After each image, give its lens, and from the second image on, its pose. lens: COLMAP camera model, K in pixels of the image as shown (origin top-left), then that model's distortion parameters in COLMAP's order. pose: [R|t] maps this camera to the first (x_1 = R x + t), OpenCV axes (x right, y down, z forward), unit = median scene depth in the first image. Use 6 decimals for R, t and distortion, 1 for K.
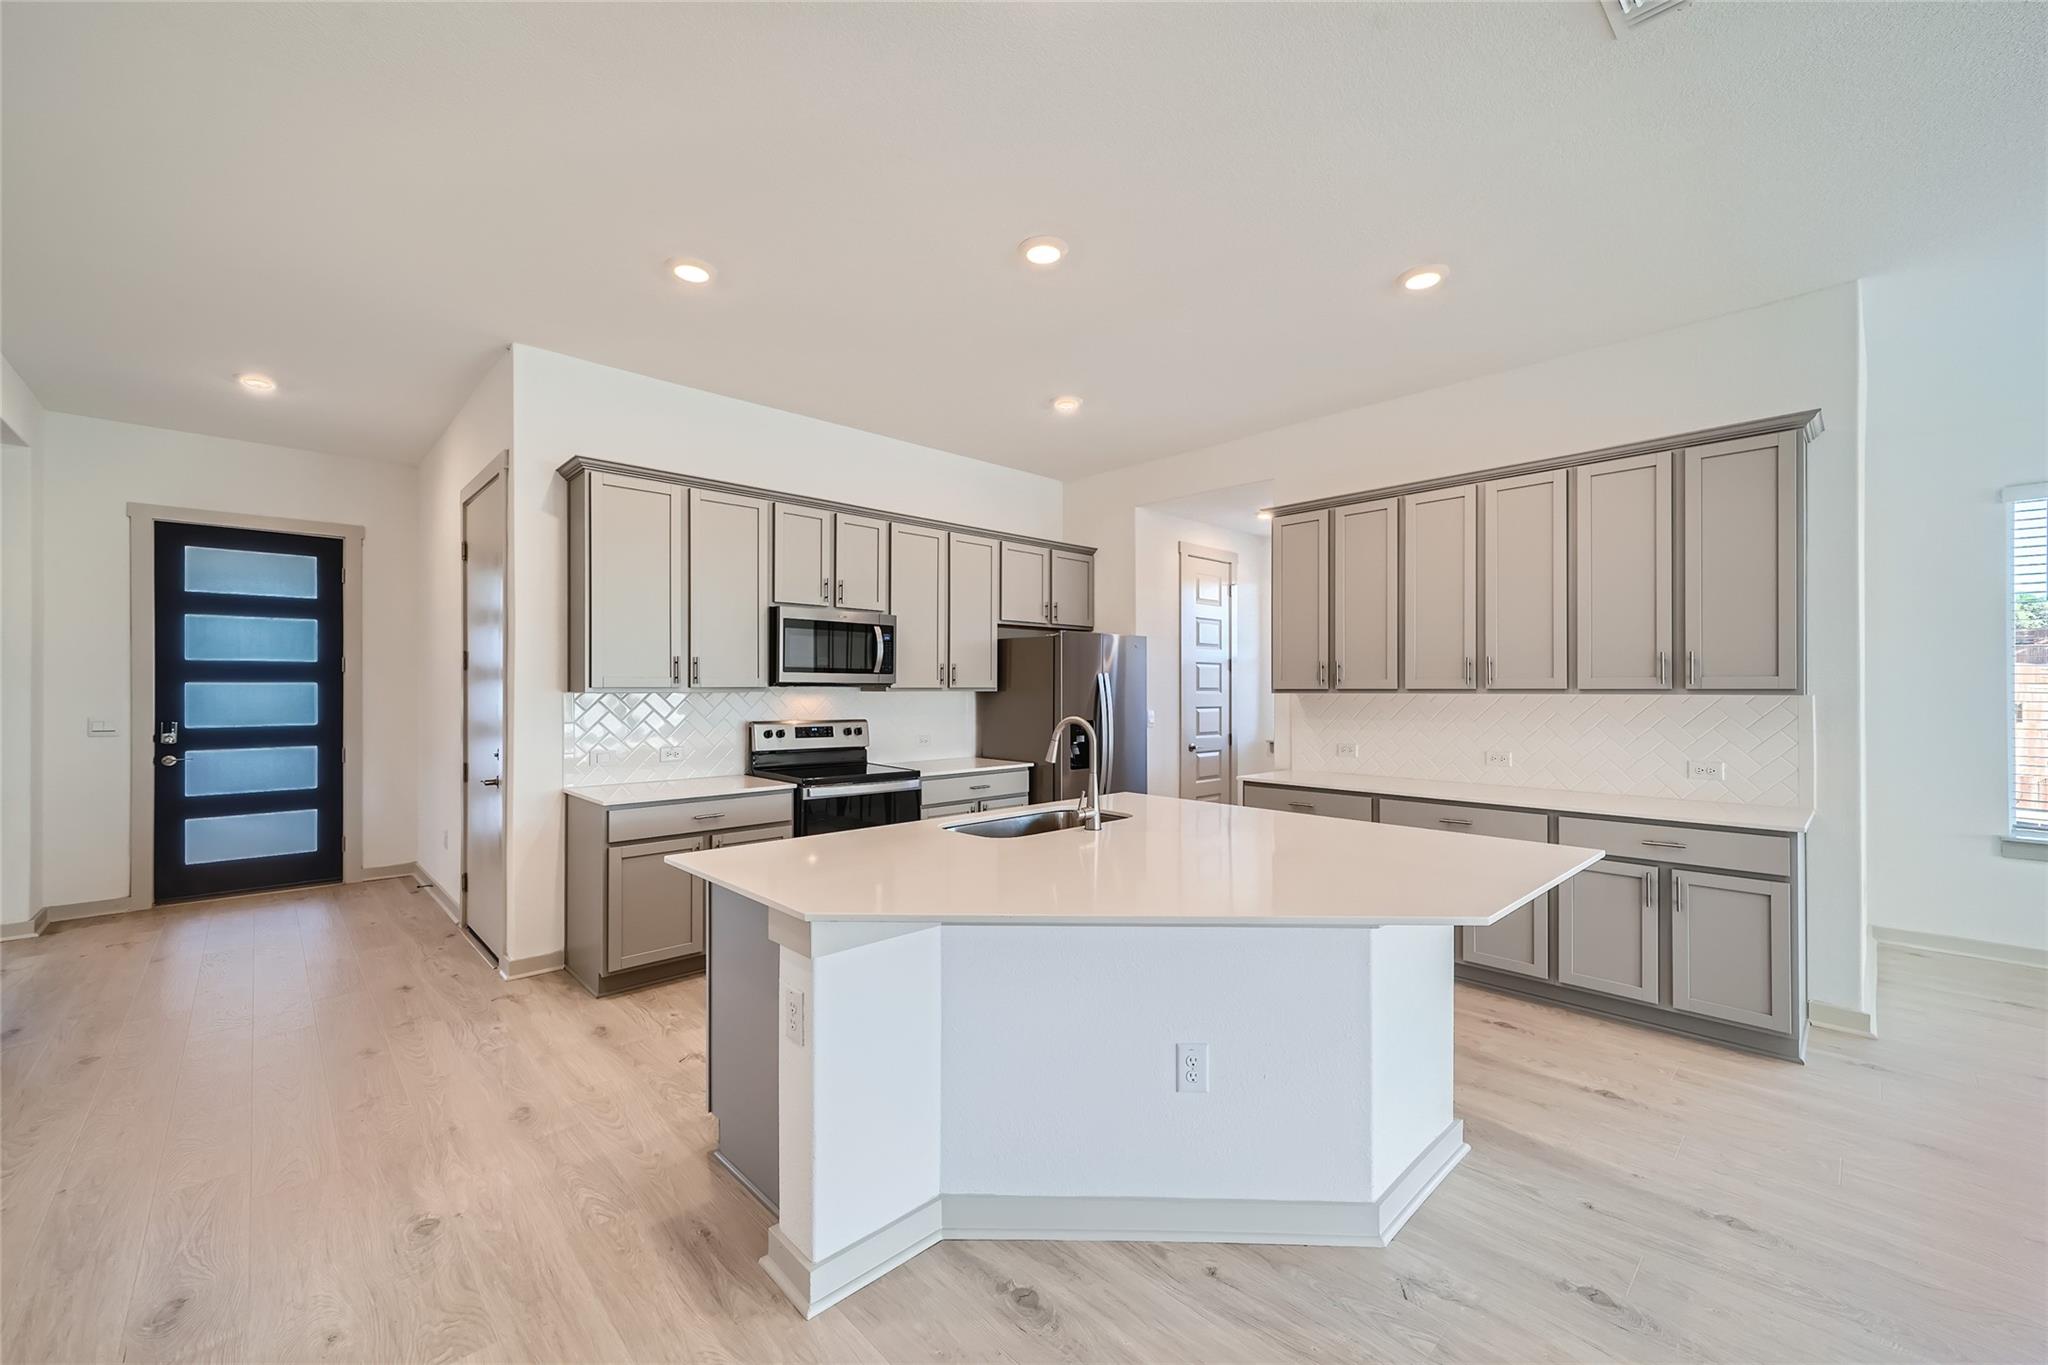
lens RADIAL K [[804.0, 0, 1023.6], [0, 804.0, 688.5], [0, 0, 1]] dist [0.003328, 0.000413]
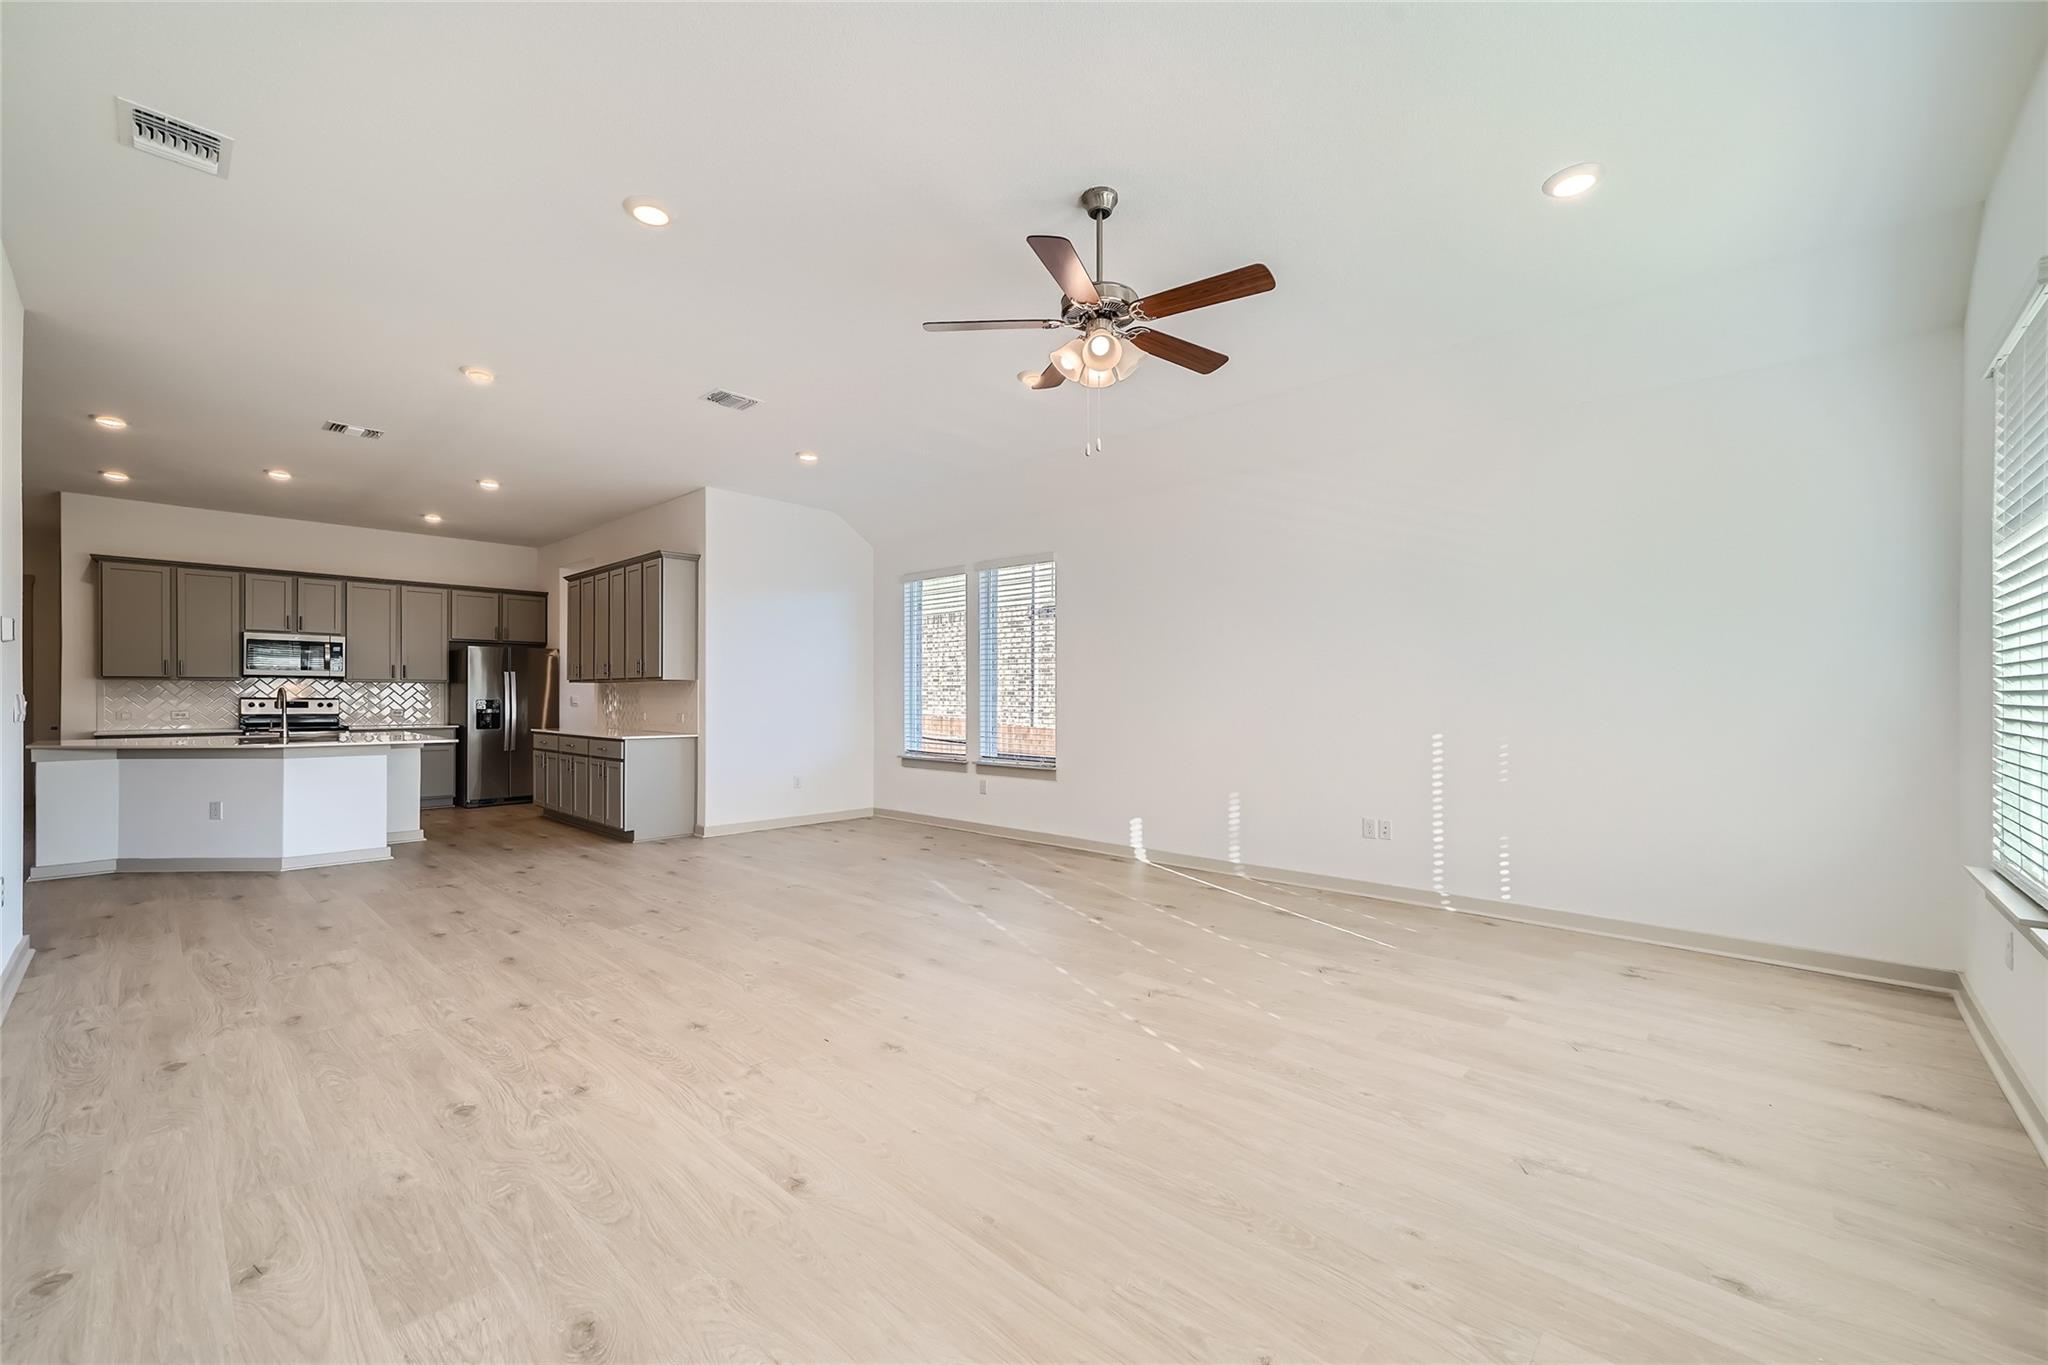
lens RADIAL K [[822.3, 0, 1023.5], [0, 822.3, 692.7], [0, 0, 1]] dist [0.002341, 0.000362]
pose [[0.997959, 0.002278, 0.063817, 1.112888], [-0.002100, 0.999994, -0.002870, 0.028908], [-0.063823, 0.002730, 0.997958, -0.795812]]
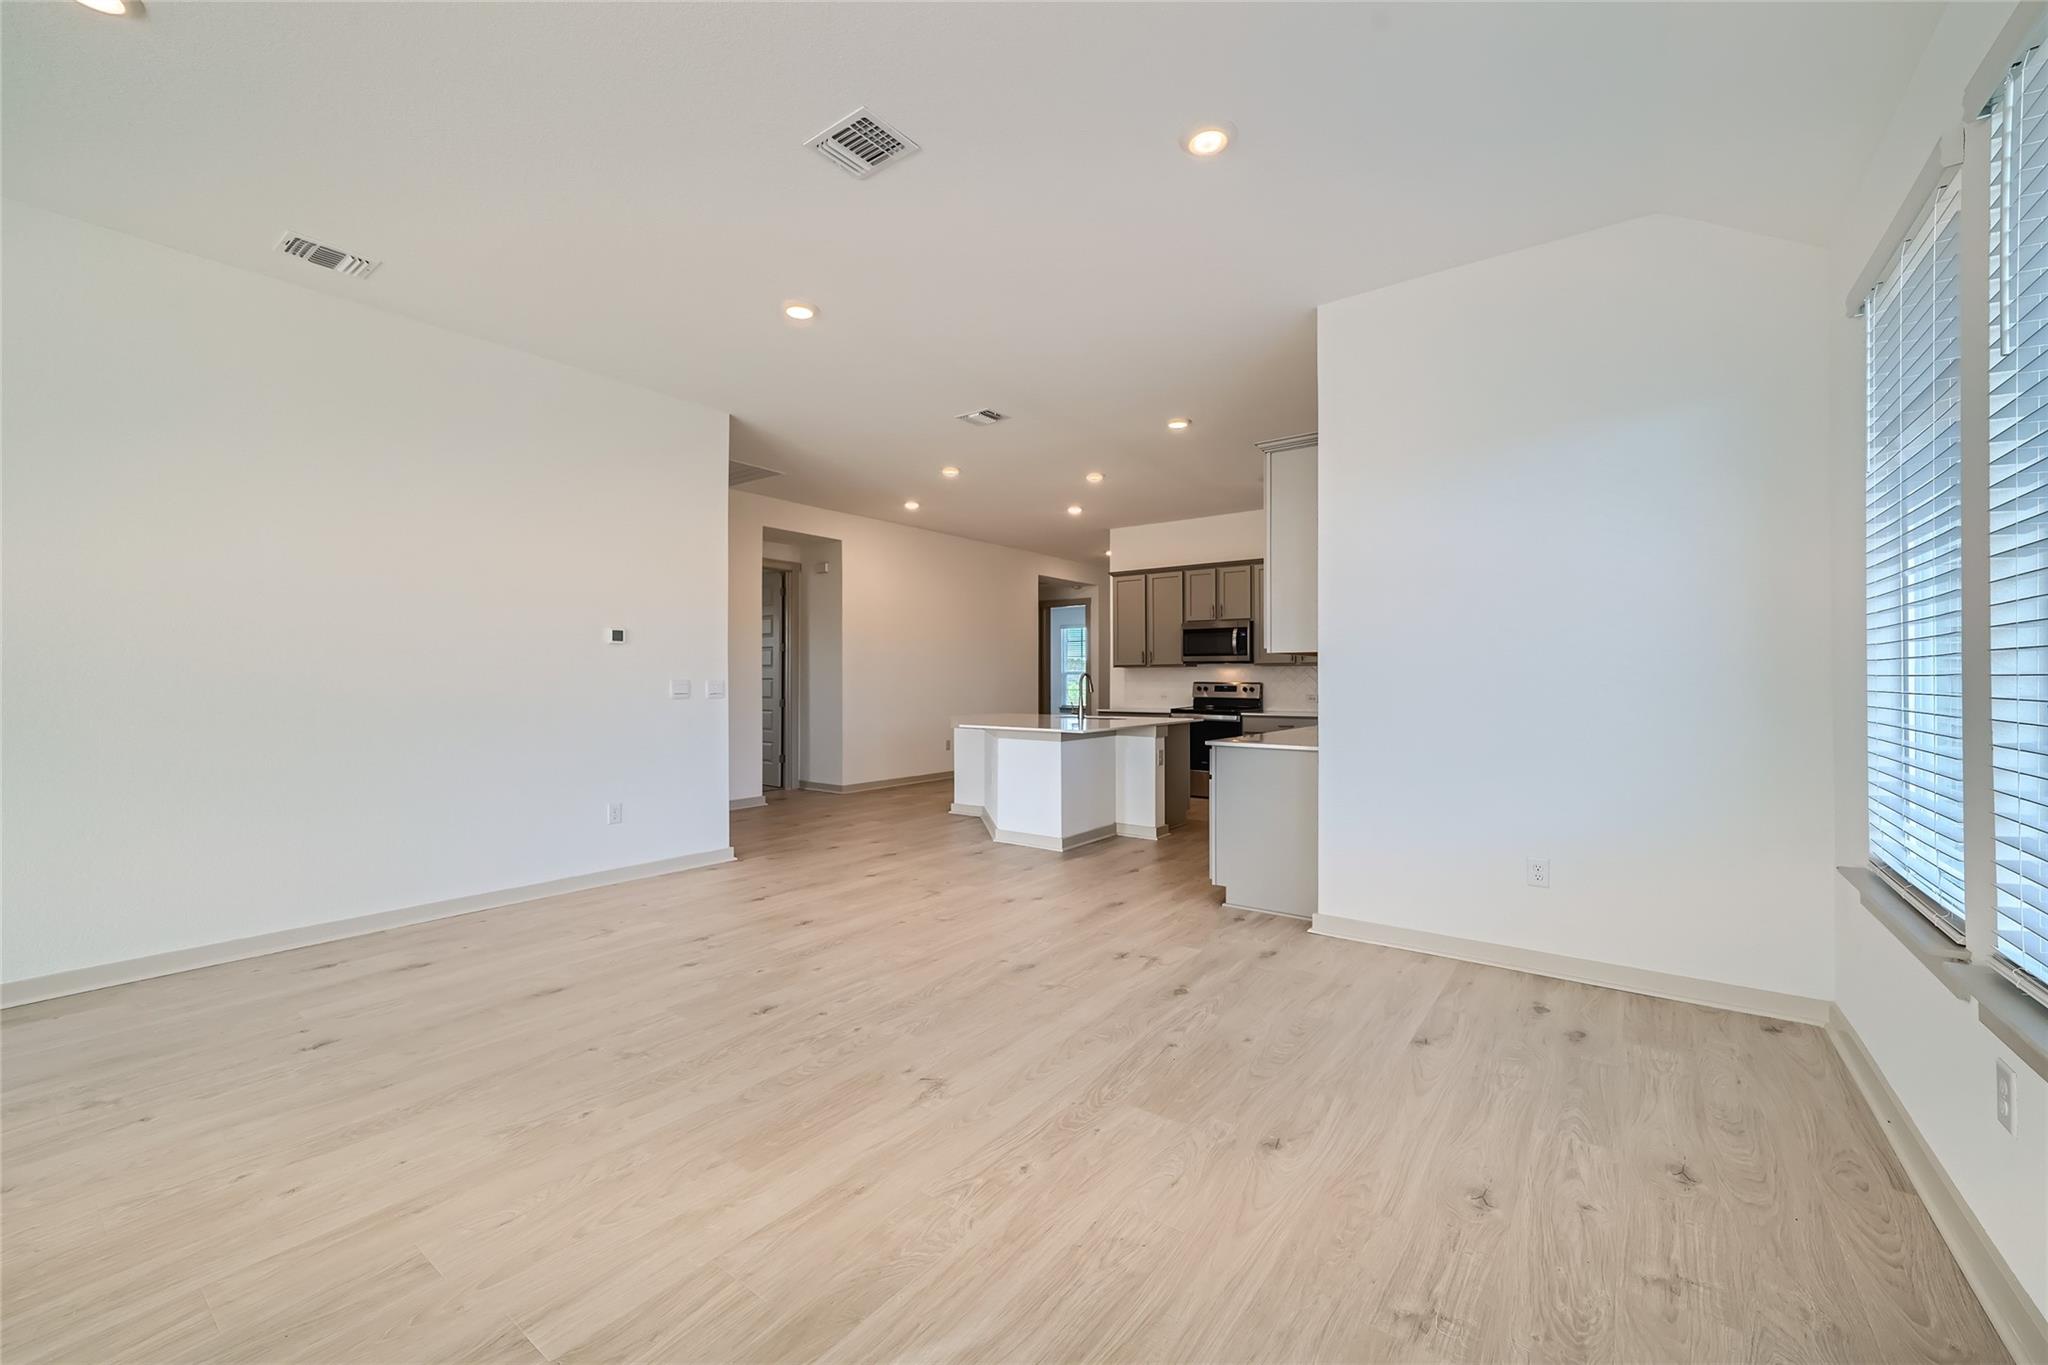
lens RADIAL K [[809.8, 0, 1026.9], [0, 809.8, 683.5], [0, 0, 1]] dist [0.001597, 0.000194]
pose [[0.176252, 0.004310, -0.984336, 1.373430], [0.002623, 0.999985, 0.004848, 0.030376], [0.984342, -0.003437, 0.176238, 0.227836]]
